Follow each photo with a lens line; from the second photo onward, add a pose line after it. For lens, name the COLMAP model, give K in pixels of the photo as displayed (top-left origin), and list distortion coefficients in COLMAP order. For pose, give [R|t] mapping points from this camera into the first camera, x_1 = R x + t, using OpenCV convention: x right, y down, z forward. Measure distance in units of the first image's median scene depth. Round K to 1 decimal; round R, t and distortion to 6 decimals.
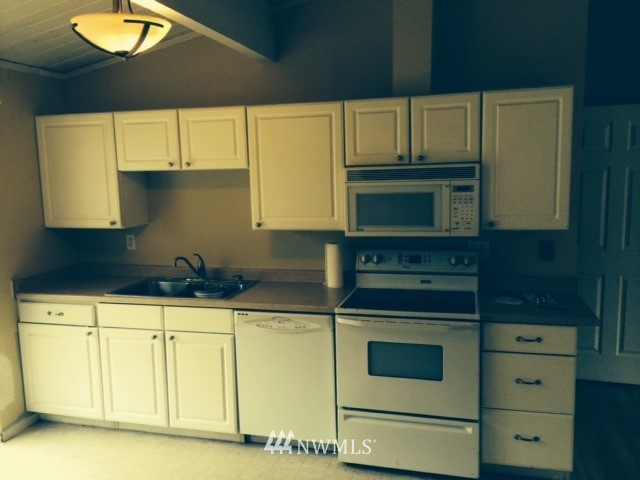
lens RADIAL K [[511.4, 0, 320.0], [0, 511.4, 240.0], [0, 0, 1]] dist [0.011140, 0.007602]
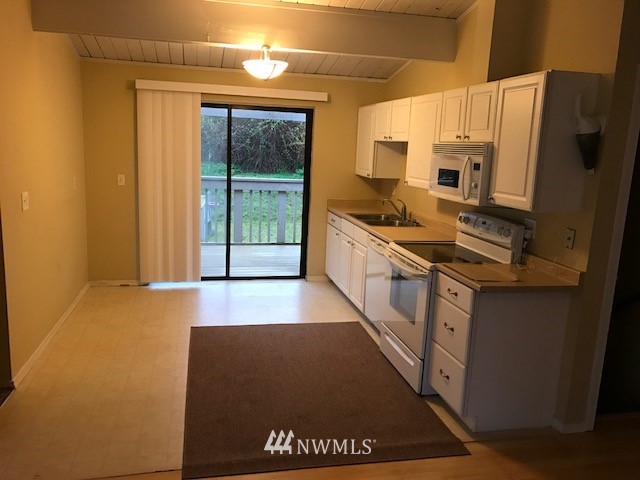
lens RADIAL K [[522.3, 0, 320.0], [0, 522.3, 240.0], [0, 0, 1]] dist [-0.013546, -0.008490]
pose [[0.444789, 0.200507, -0.872903, 1.042082], [-0.172698, 0.975529, 0.136082, -0.026873], [0.878828, 0.090221, 0.468532, 0.125490]]
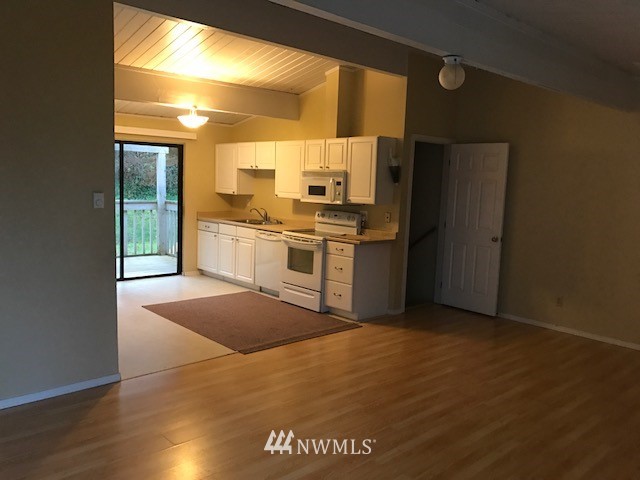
lens RADIAL K [[519.4, 0, 321.4], [0, 519.4, 254.1], [0, 0, 1]] dist [-0.002021, -0.003134]
pose [[0.836446, 0.125772, -0.533423, 1.247716], [-0.124507, 0.991470, 0.038536, 0.110534], [0.533720, 0.034181, 0.844970, -0.770304]]
